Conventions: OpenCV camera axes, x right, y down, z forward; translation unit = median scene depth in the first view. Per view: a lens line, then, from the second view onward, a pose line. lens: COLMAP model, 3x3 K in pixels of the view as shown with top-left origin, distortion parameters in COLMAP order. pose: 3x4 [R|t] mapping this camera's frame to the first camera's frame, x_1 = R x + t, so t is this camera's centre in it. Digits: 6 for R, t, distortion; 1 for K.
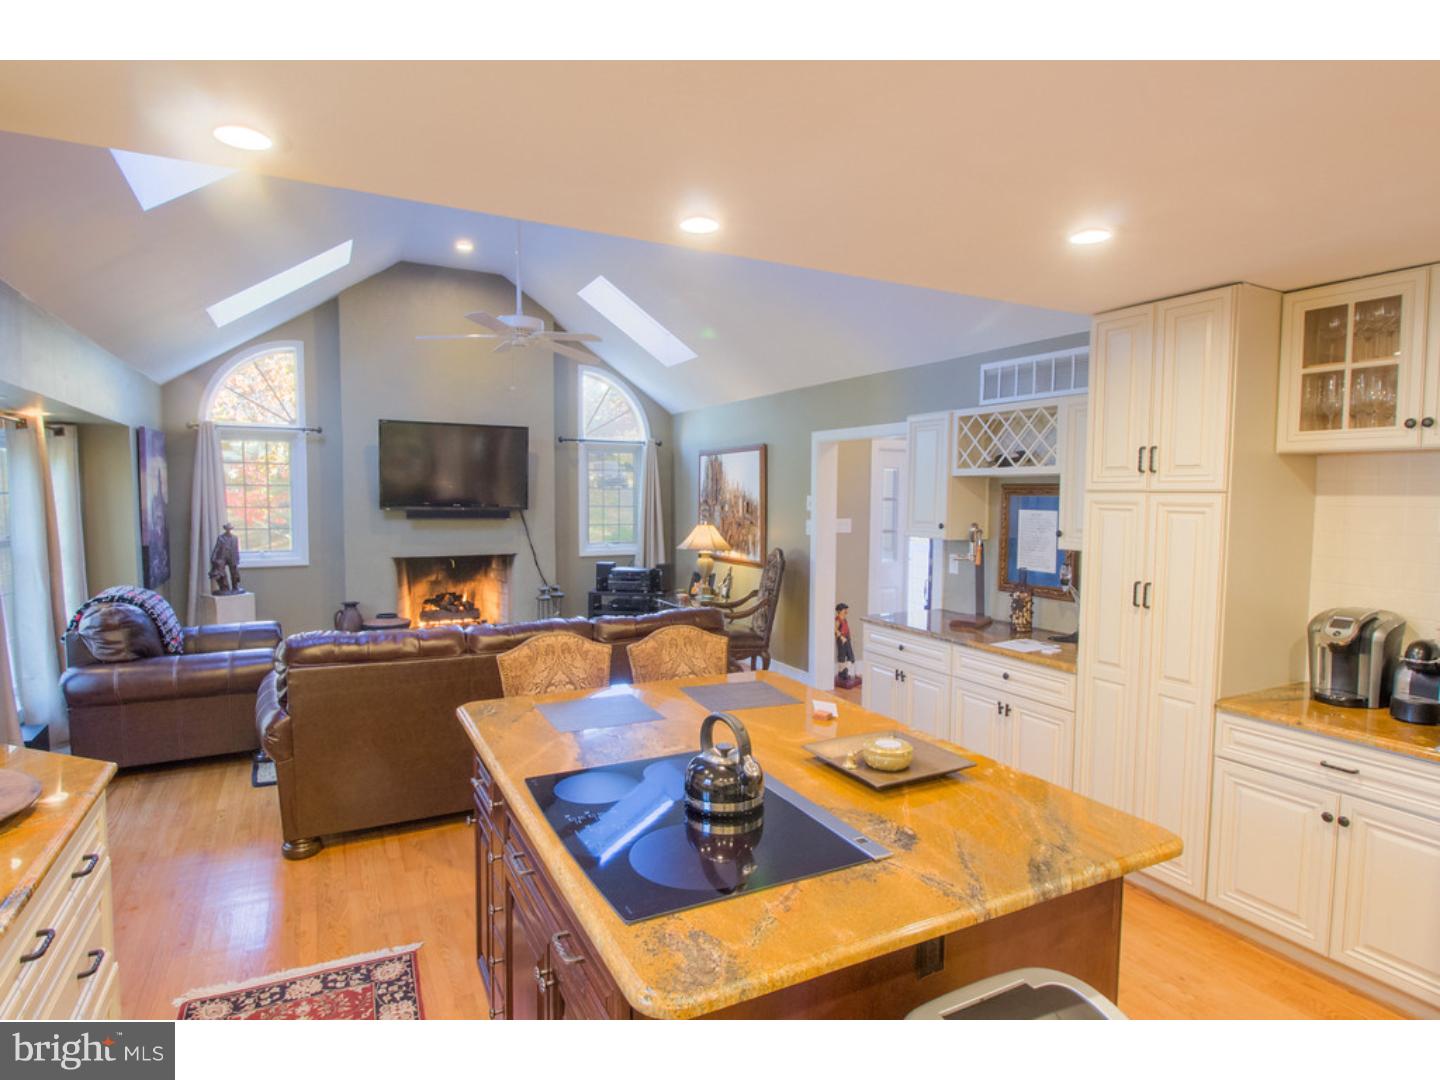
lens RADIAL K [[750.7, 0, 720.0], [0, 750.7, 540.0], [0, 0, 1]] dist [0.002891, -0.000010]
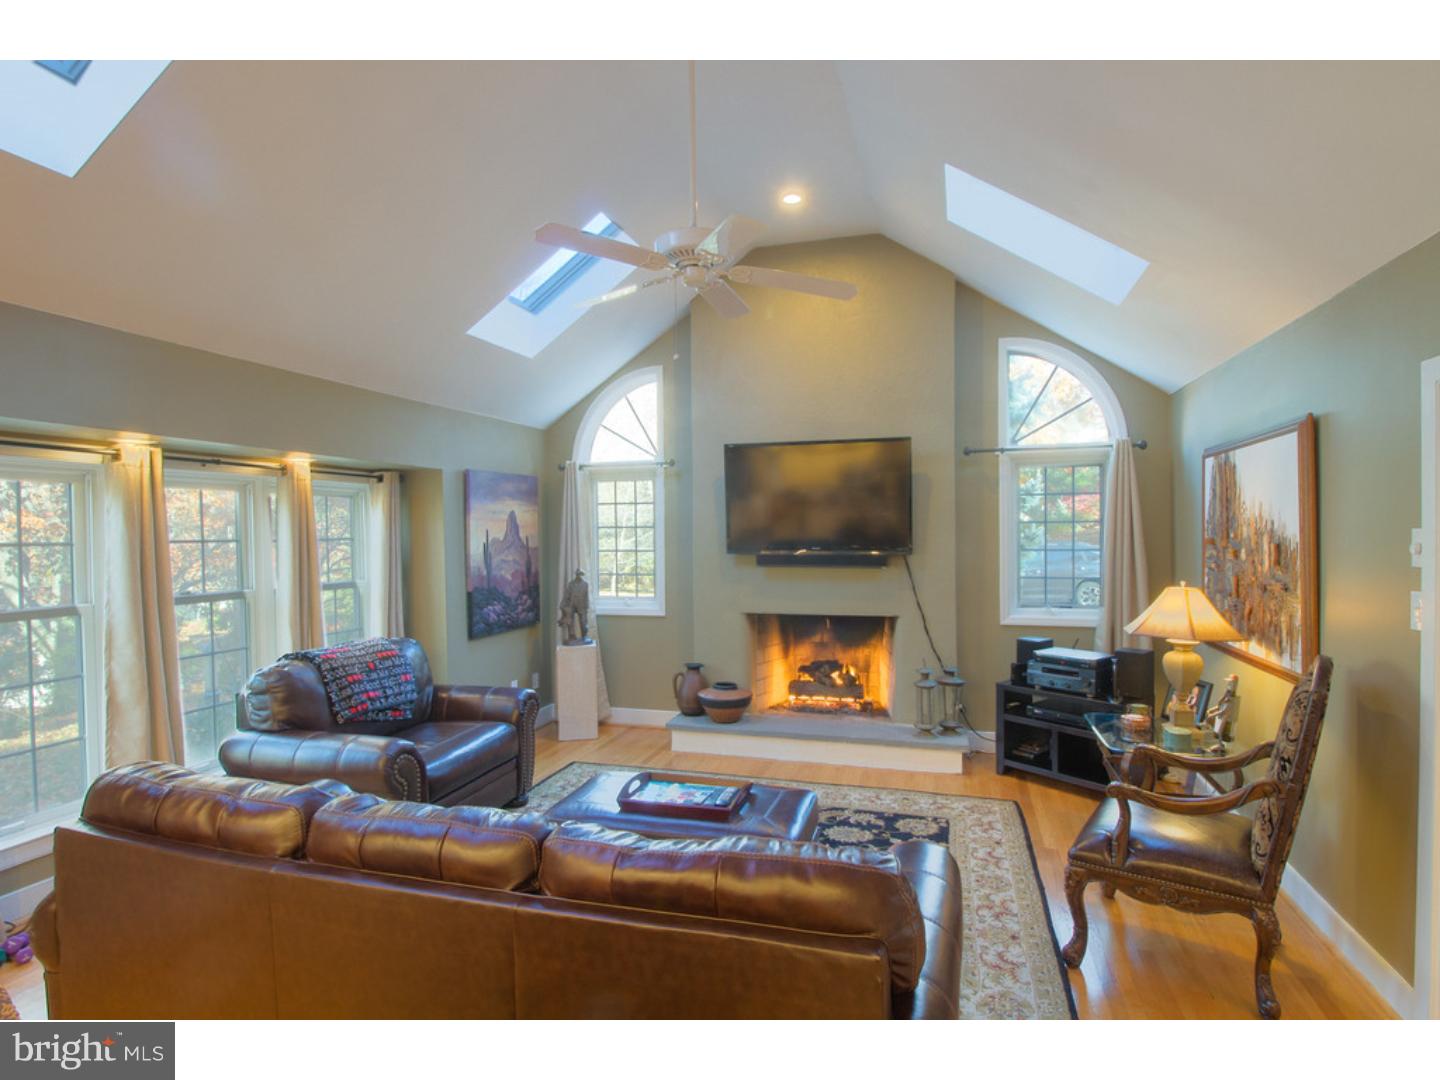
lens RADIAL K [[750.7, 0, 720.0], [0, 750.7, 540.0], [0, 0, 1]] dist [0.002891, -0.000010]
pose [[0.723284, -0.006426, -0.690521, 0.107167], [-0.027496, 0.998896, -0.038097, -0.024227], [0.690003, 0.046542, 0.722308, 0.403973]]
